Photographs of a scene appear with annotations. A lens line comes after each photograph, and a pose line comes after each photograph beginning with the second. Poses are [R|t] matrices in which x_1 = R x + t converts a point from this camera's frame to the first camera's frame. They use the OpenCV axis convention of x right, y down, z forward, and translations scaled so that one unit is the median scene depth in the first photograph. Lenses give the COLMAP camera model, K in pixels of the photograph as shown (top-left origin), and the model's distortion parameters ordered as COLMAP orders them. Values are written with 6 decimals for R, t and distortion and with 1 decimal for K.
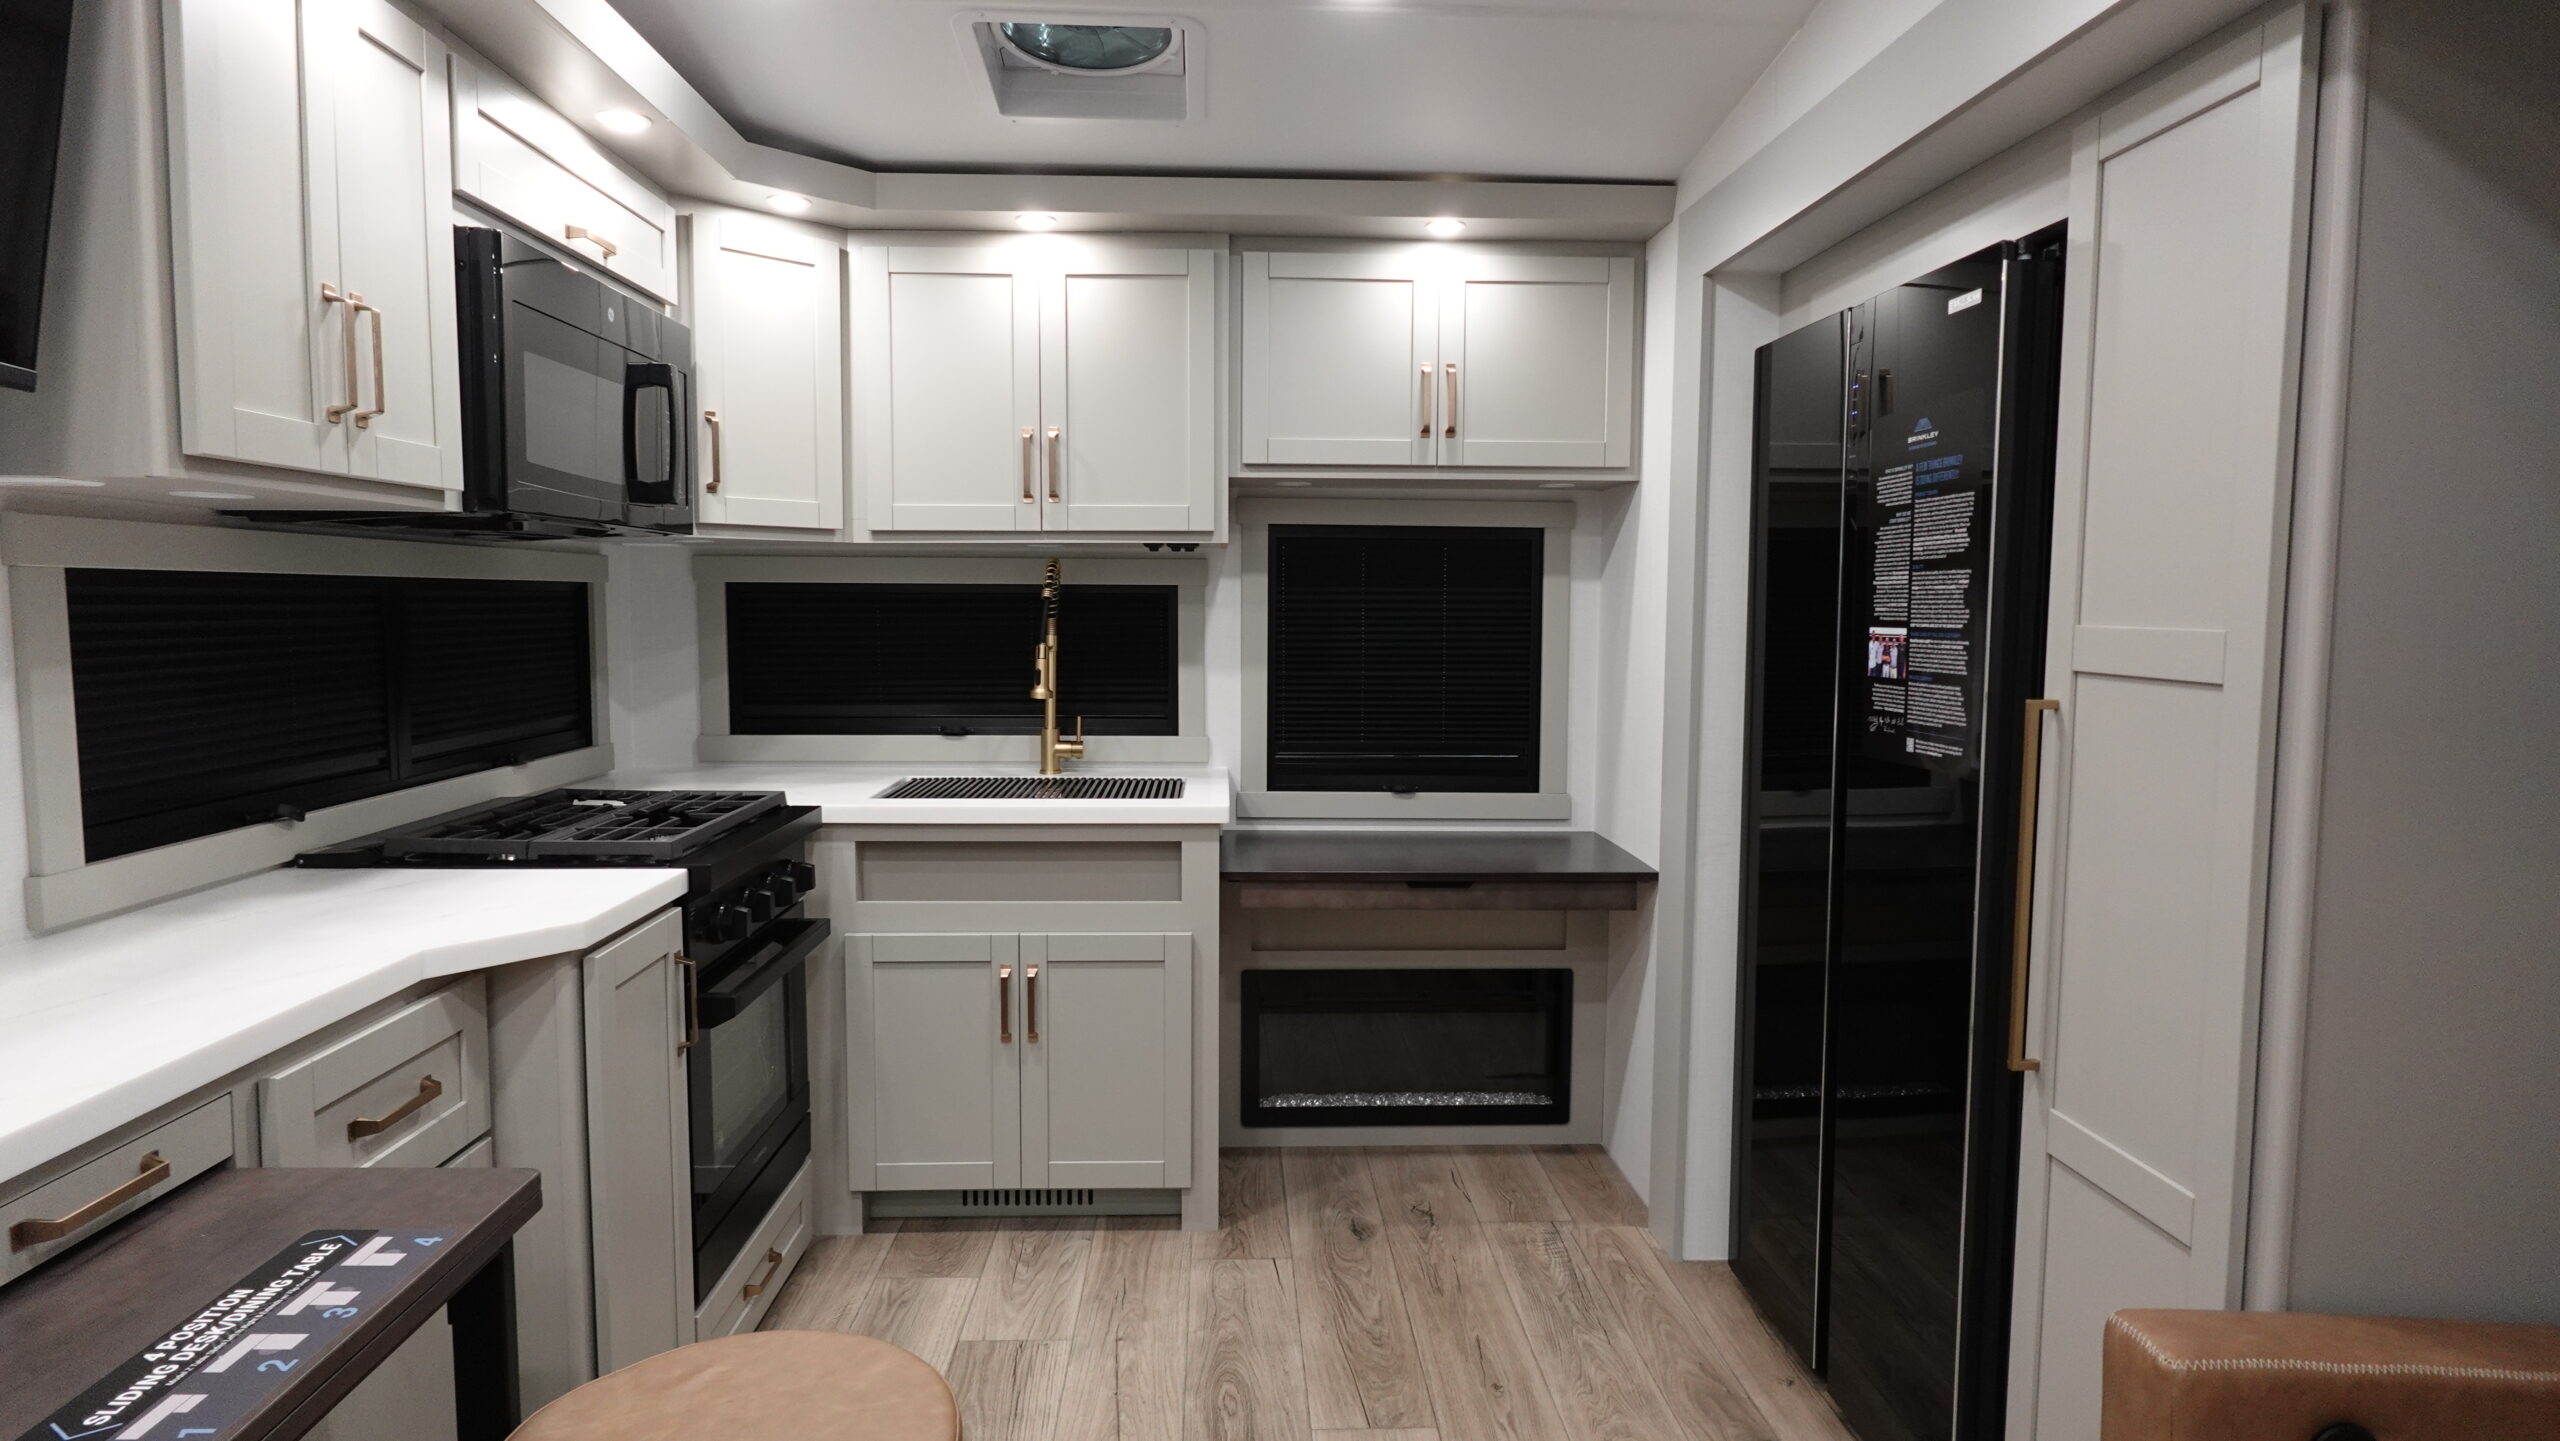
lens RADIAL K [[1447.0, 0, 1282.1], [0, 1447.0, 716.9], [0, 0, 1]] dist [-0.003840, 0.002653]
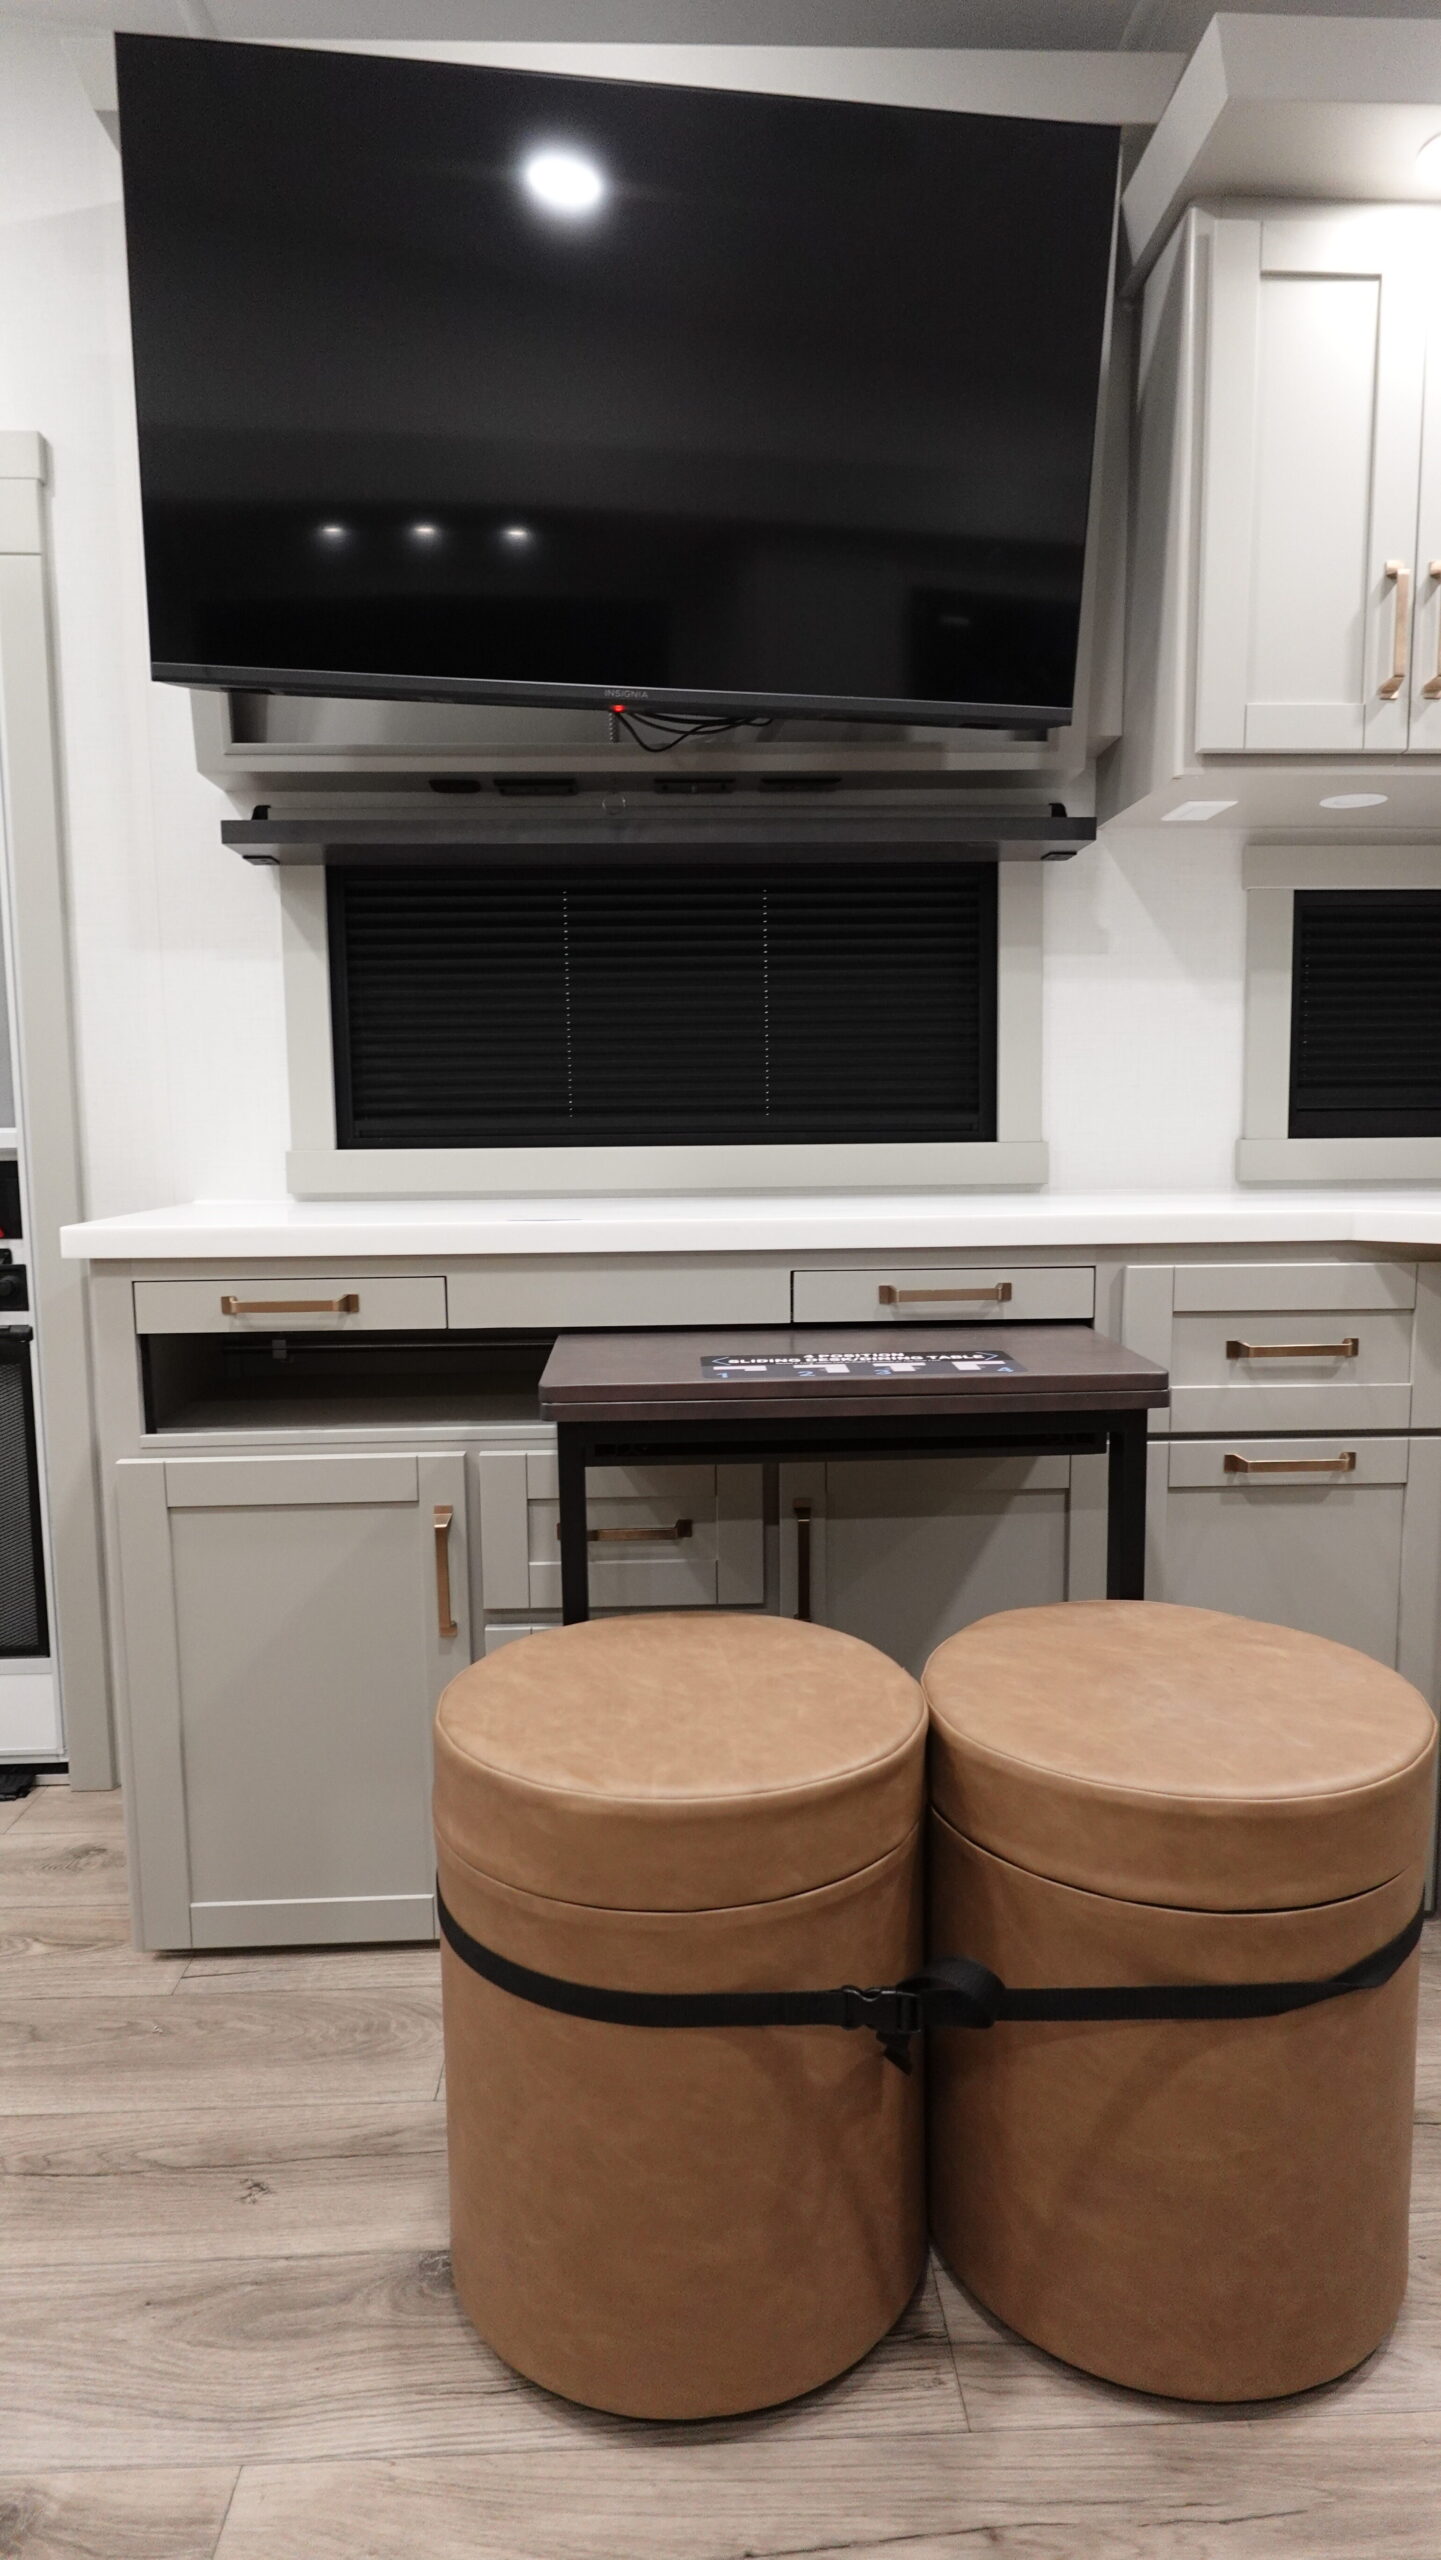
lens RADIAL K [[1447.0, 0, 715.0], [0, 1447.0, 1291.2], [0, 0, 1]] dist [-0.003840, 0.002653]
pose [[-0.015899, 0.112145, -0.993565, 0.236761], [-0.070387, 0.991100, 0.112993, 0.074253], [0.997393, 0.071731, -0.007864, 0.313665]]
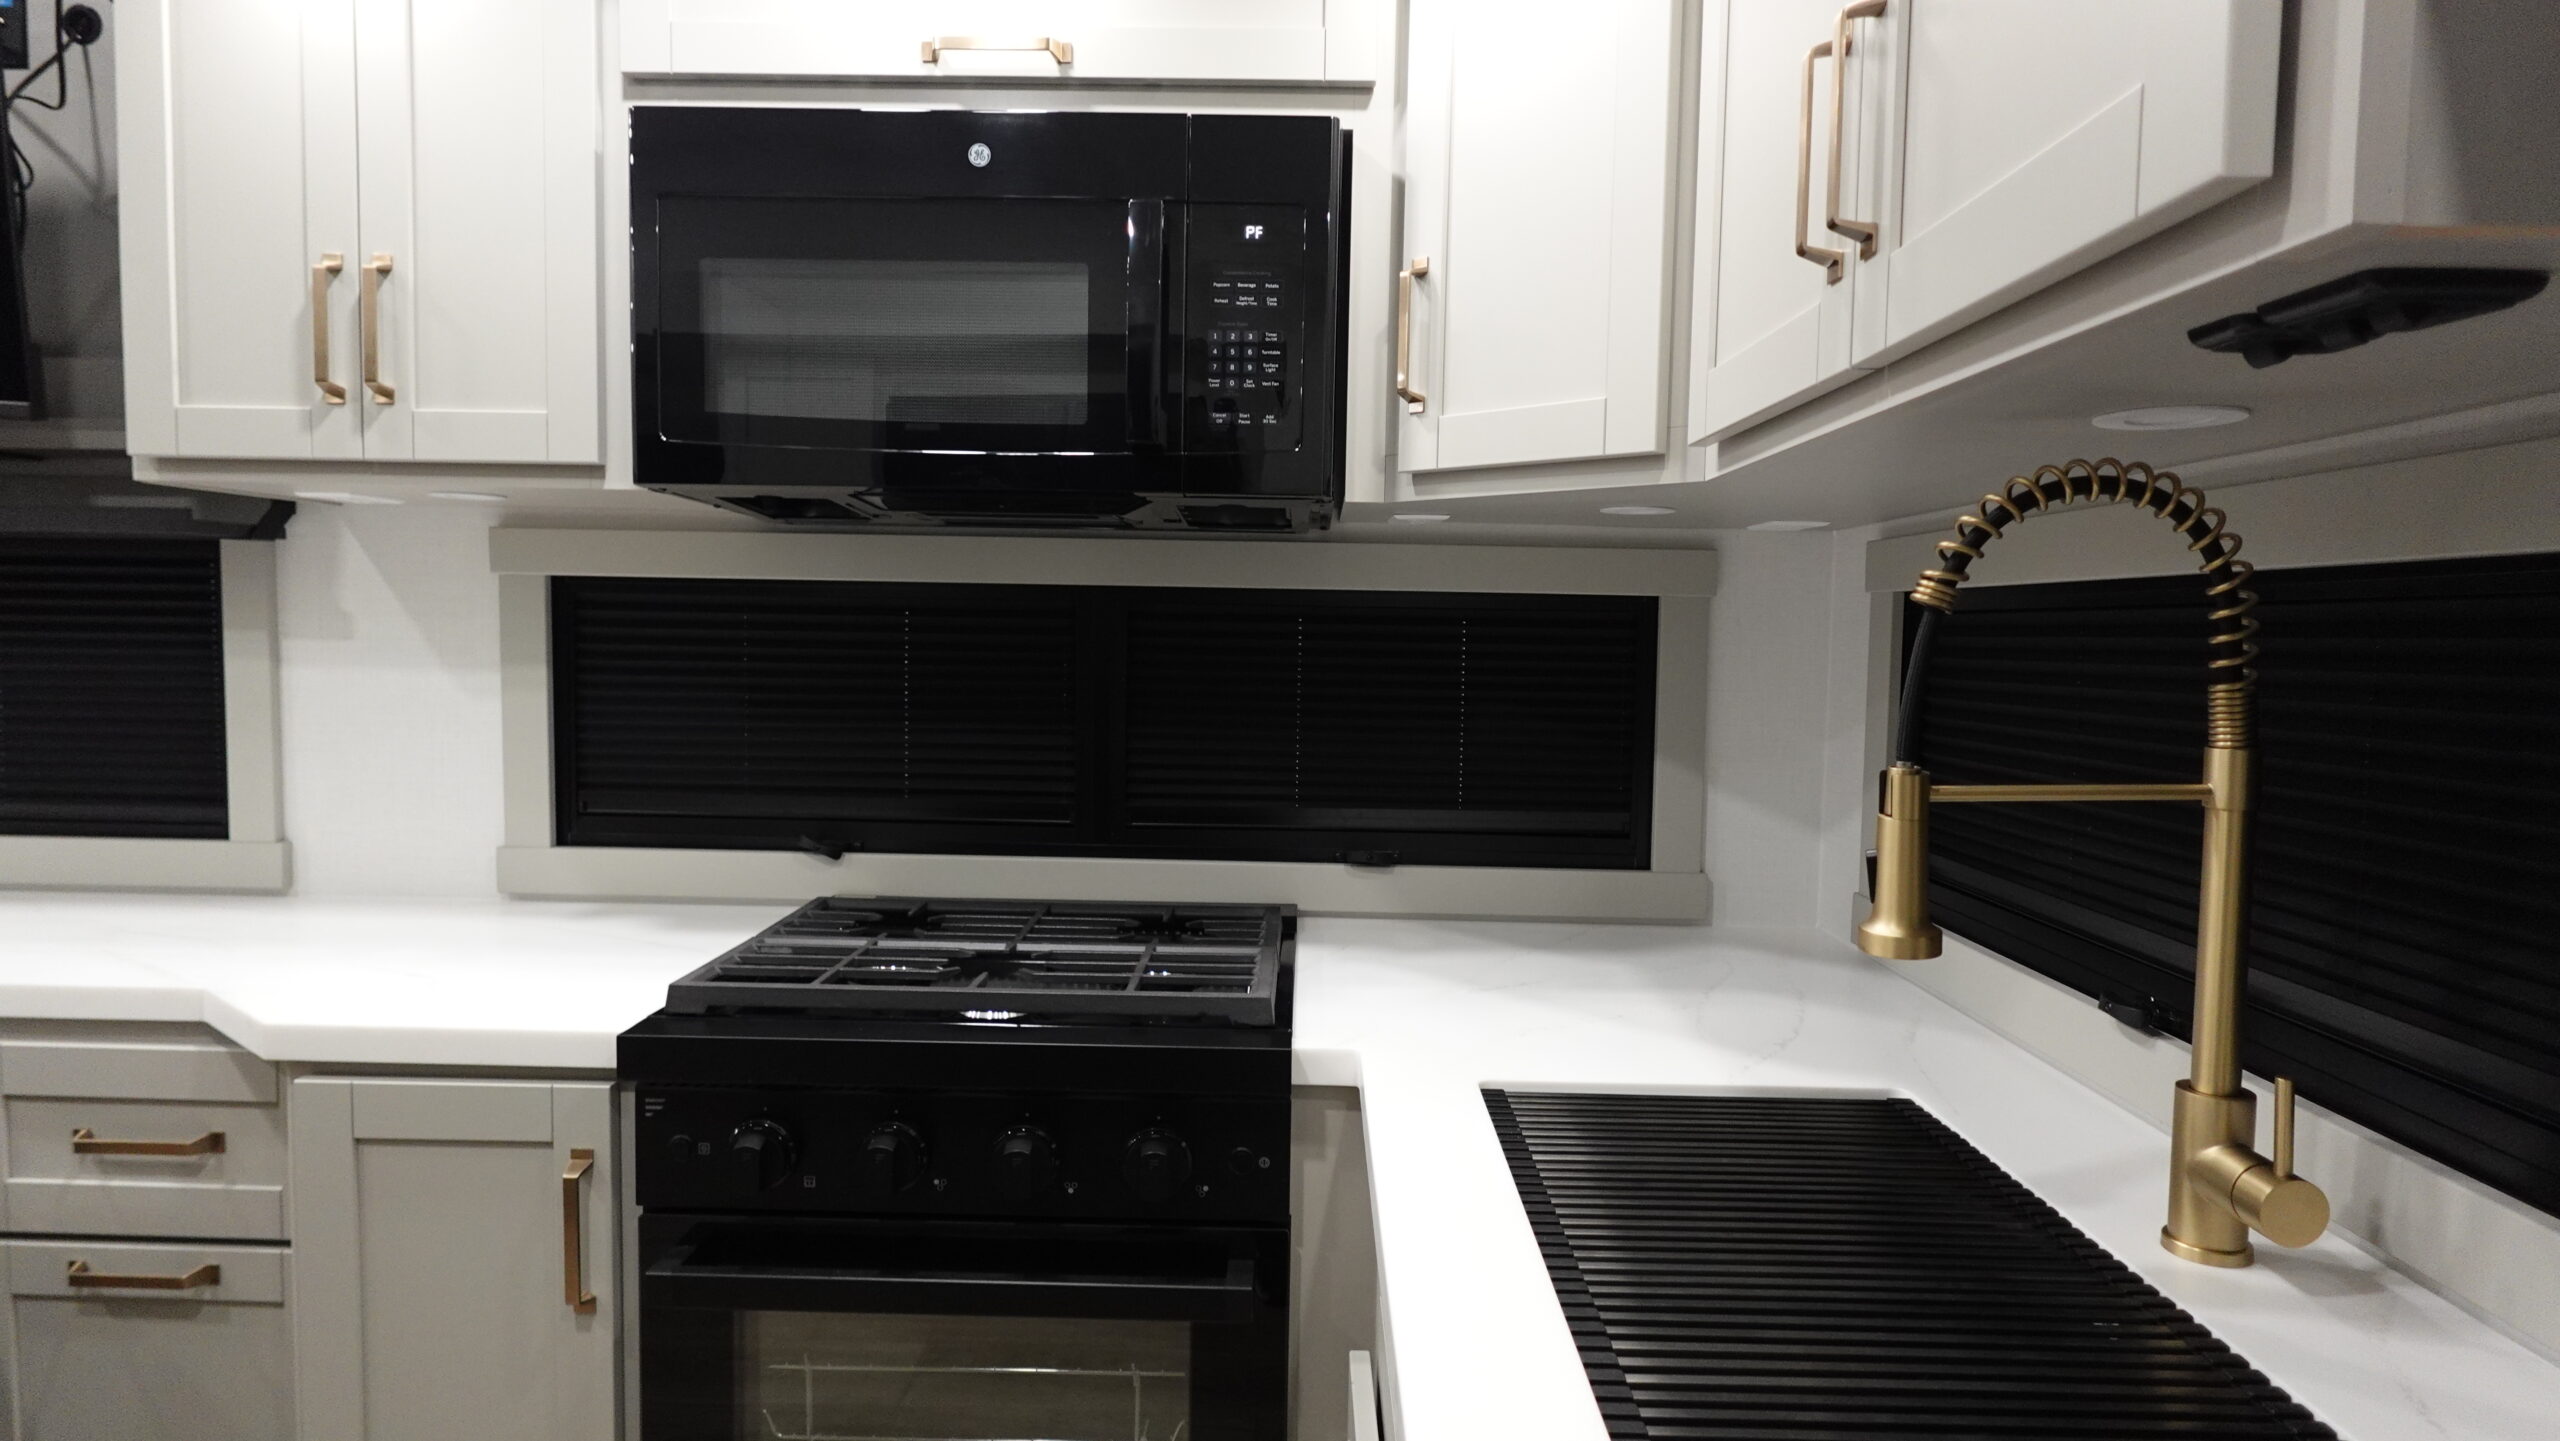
lens RADIAL K [[1447.0, 0, 1282.1], [0, 1447.0, 716.9], [0, 0, 1]] dist [-0.003840, 0.002653]
pose [[-0.062540, 0.054962, -0.996528, 0.131266], [-0.098926, 0.993224, 0.060988, -0.068215], [0.993128, 0.102397, -0.056679, 0.937002]]
